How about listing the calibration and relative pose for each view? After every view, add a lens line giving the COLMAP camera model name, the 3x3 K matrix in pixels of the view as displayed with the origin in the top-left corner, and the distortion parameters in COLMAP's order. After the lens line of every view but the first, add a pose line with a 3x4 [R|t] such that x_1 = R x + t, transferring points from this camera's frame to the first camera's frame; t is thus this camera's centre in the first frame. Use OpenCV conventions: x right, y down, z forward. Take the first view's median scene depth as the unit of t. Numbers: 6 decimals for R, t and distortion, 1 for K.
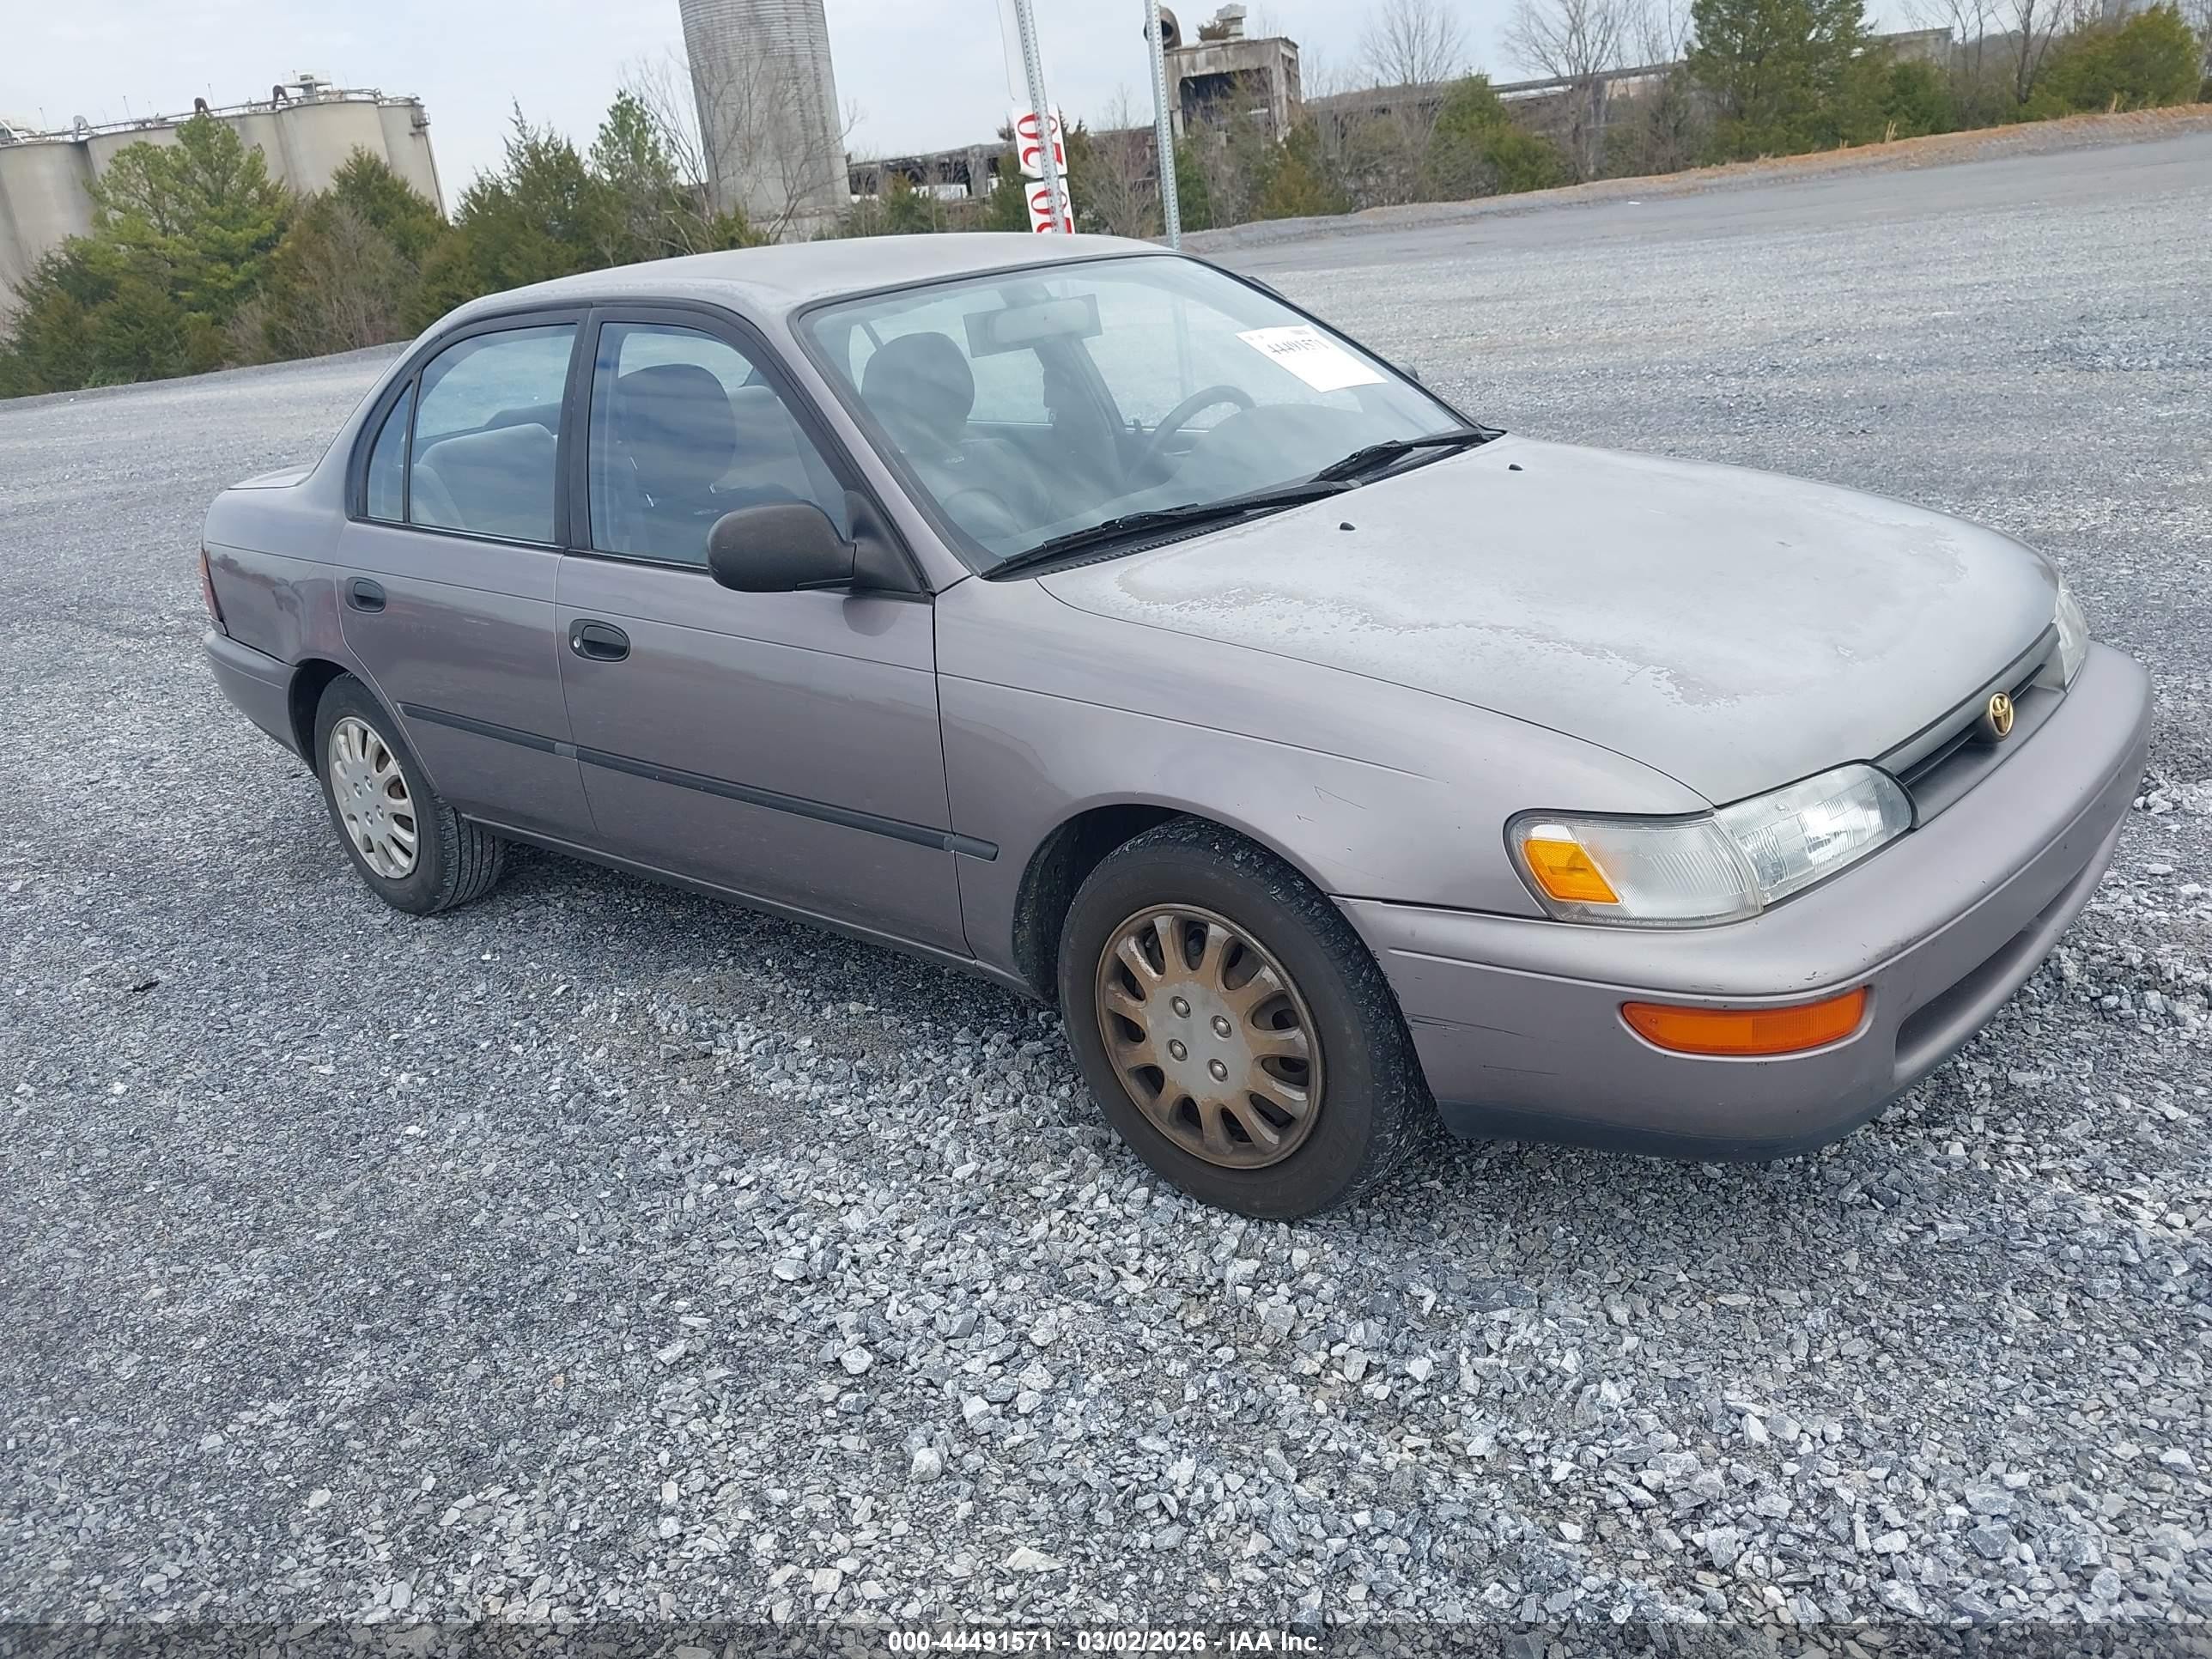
lens RADIAL K [[1908.5, 0, 1106.0], [0, 1908.5, 829.5], [0, 0, 1]] dist [-0.044013, -0.000998]
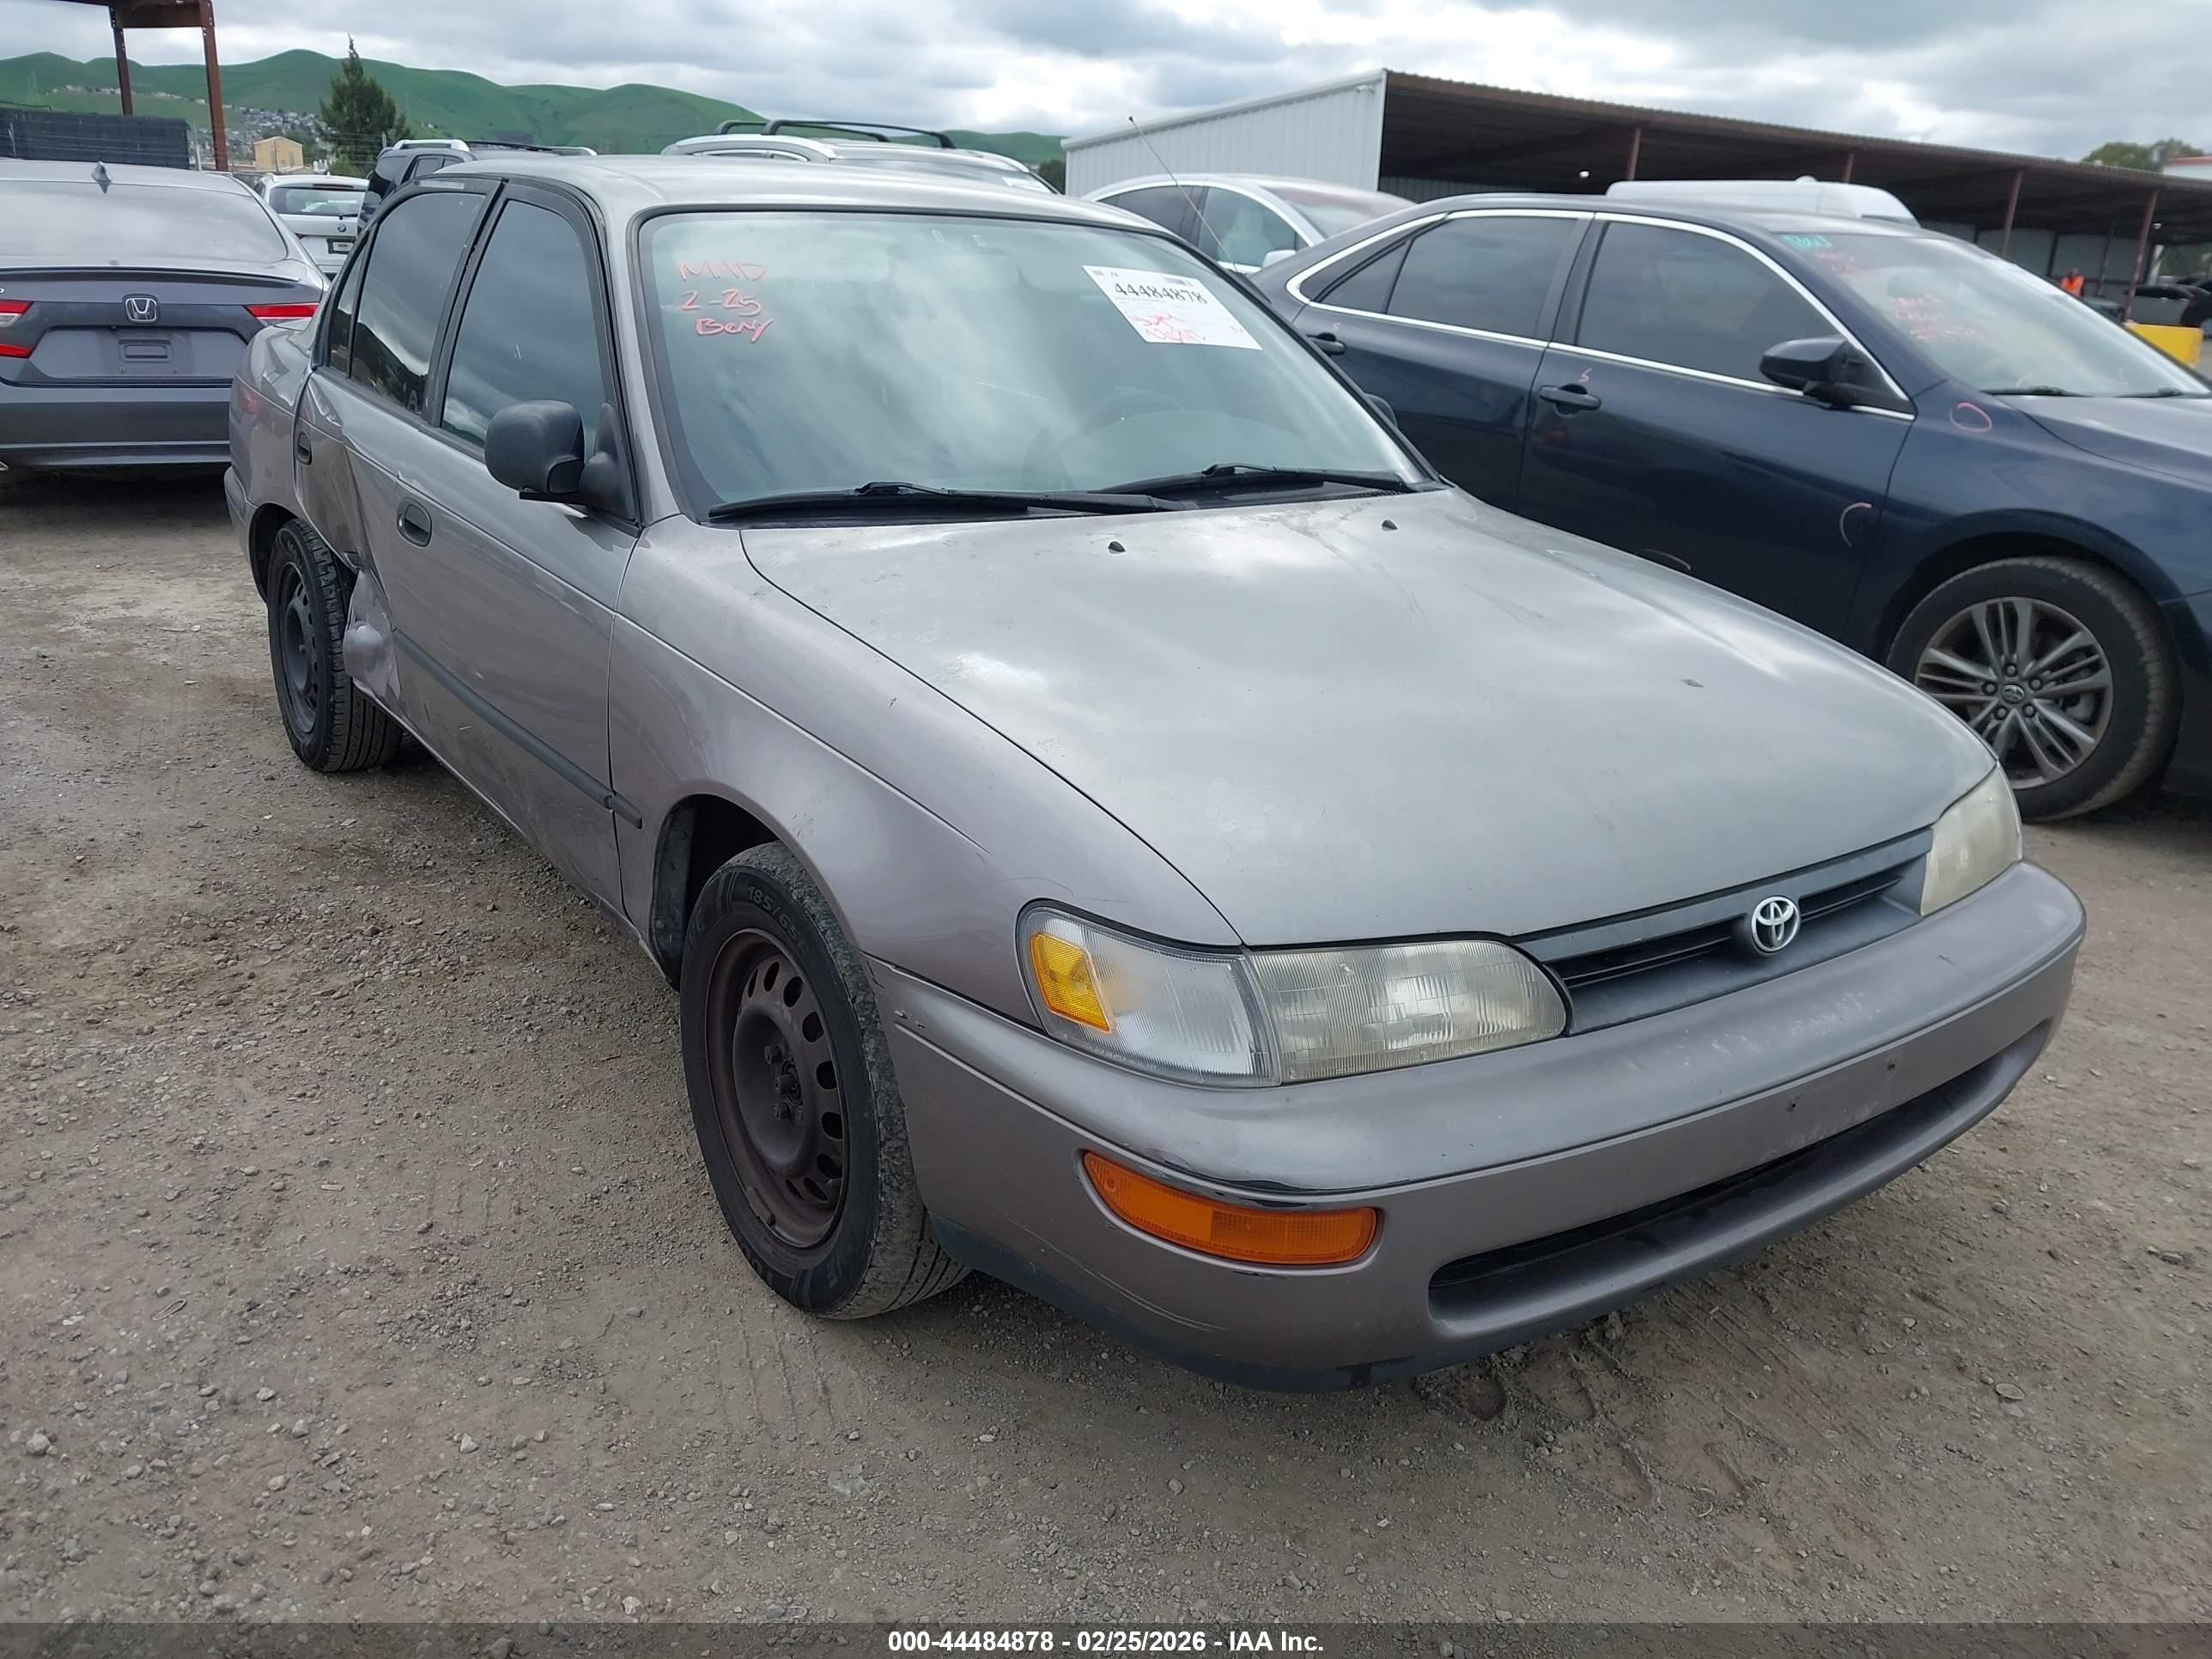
lens RADIAL K [[1908.5, 0, 1106.0], [0, 1908.5, 829.5], [0, 0, 1]] dist [-0.044013, -0.000998]
pose [[0.951355, 0.224404, -0.211106, 0.339153], [-0.225213, 0.974093, 0.020524, -0.050333], [0.210243, 0.028018, 0.977248, 0.154165]]
